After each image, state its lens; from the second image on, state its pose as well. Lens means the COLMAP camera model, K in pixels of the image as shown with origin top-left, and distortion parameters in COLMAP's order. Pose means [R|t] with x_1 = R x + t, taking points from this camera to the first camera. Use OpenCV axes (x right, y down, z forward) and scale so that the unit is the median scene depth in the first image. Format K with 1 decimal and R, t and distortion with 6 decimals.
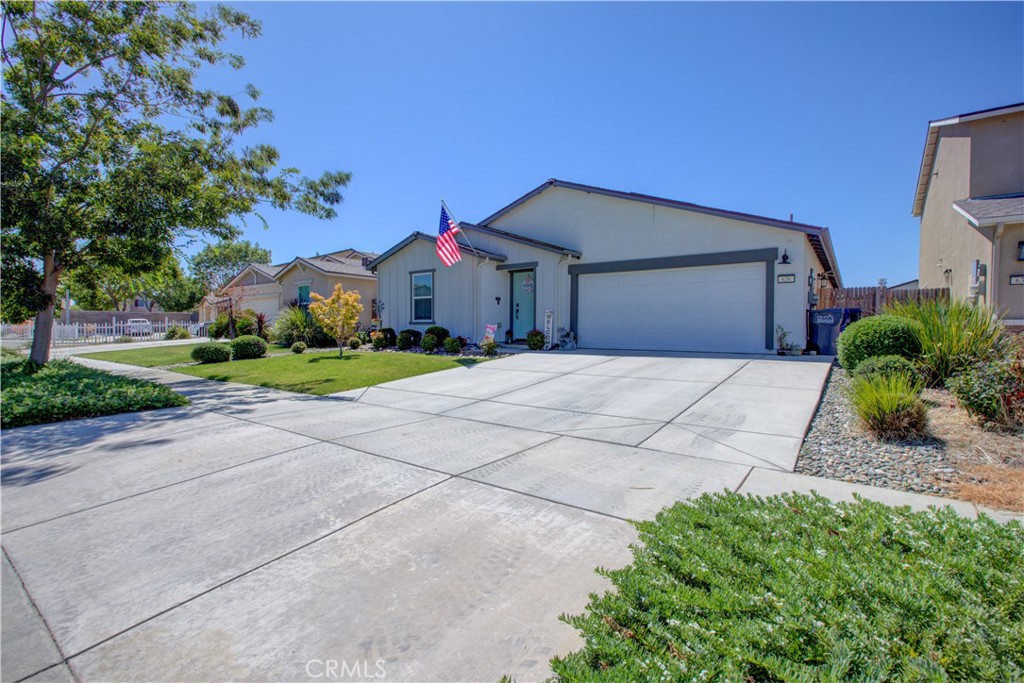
lens RADIAL K [[476.4, 0, 511.0], [0, 476.4, 346.0], [0, 0, 1]] dist [0.001131, 0.000788]
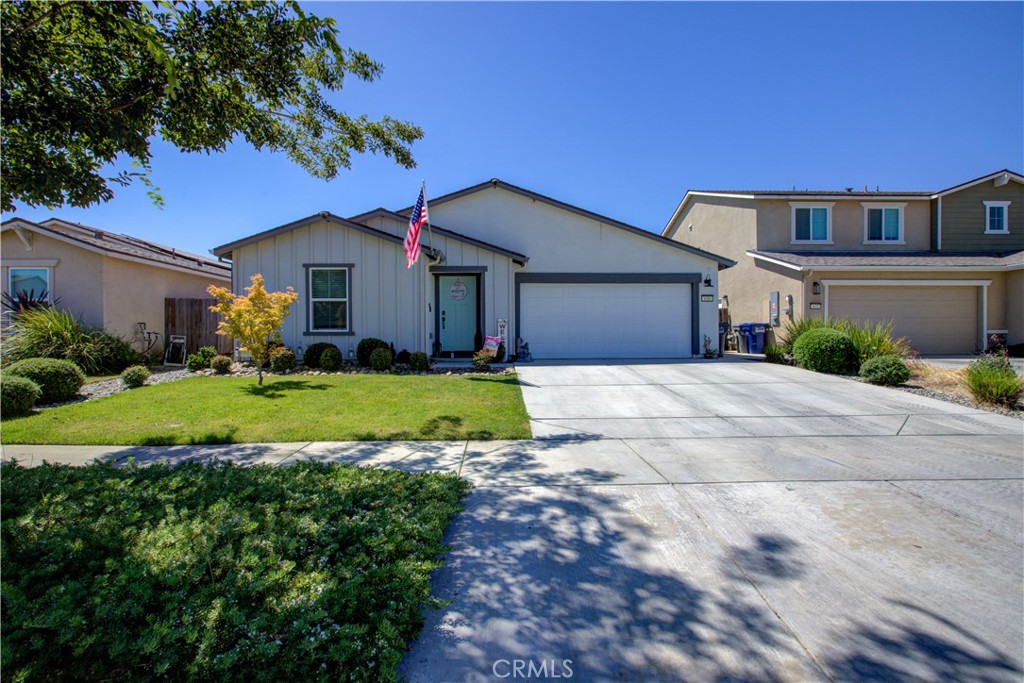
lens RADIAL K [[481.2, 0, 509.8], [0, 481.2, 340.2], [0, 0, 1]] dist [-0.003104, 0.000475]
pose [[0.783950, -0.010615, 0.620733, -0.484255], [0.029957, 0.999336, -0.020744, -0.014777], [-0.620100, 0.034857, 0.783748, 0.254196]]
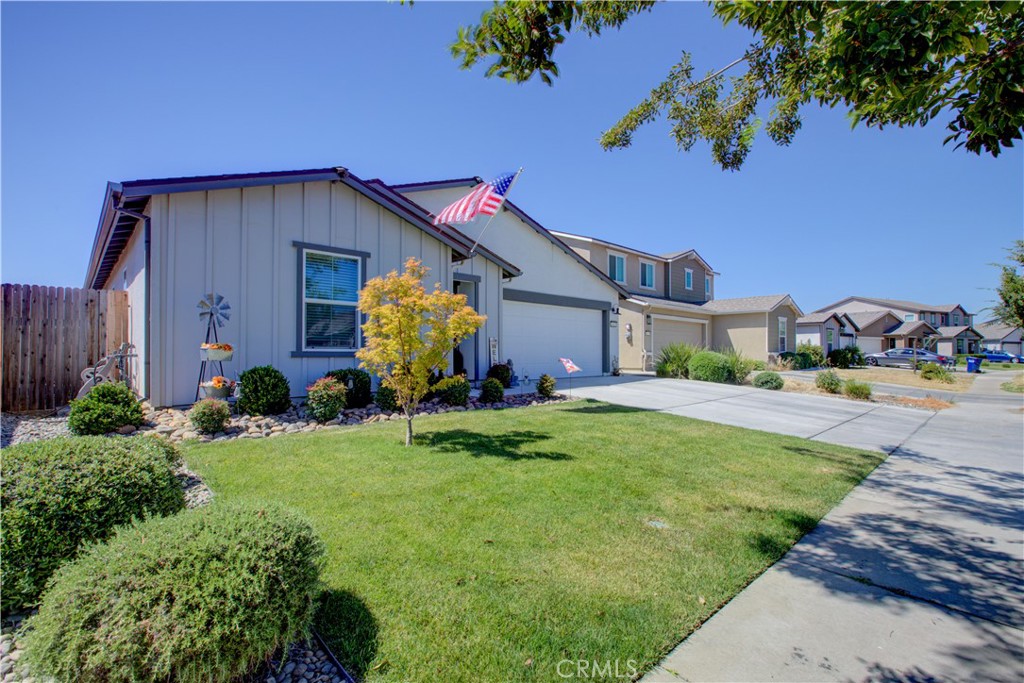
lens RADIAL K [[476.4, 0, 511.0], [0, 476.4, 346.0], [0, 0, 1]] dist [0.001131, 0.000788]
pose [[0.174203, 0.014389, 0.984605, -0.708604], [0.041672, 0.998890, -0.021971, -0.042466], [-0.983828, 0.044858, 0.173410, 0.819496]]
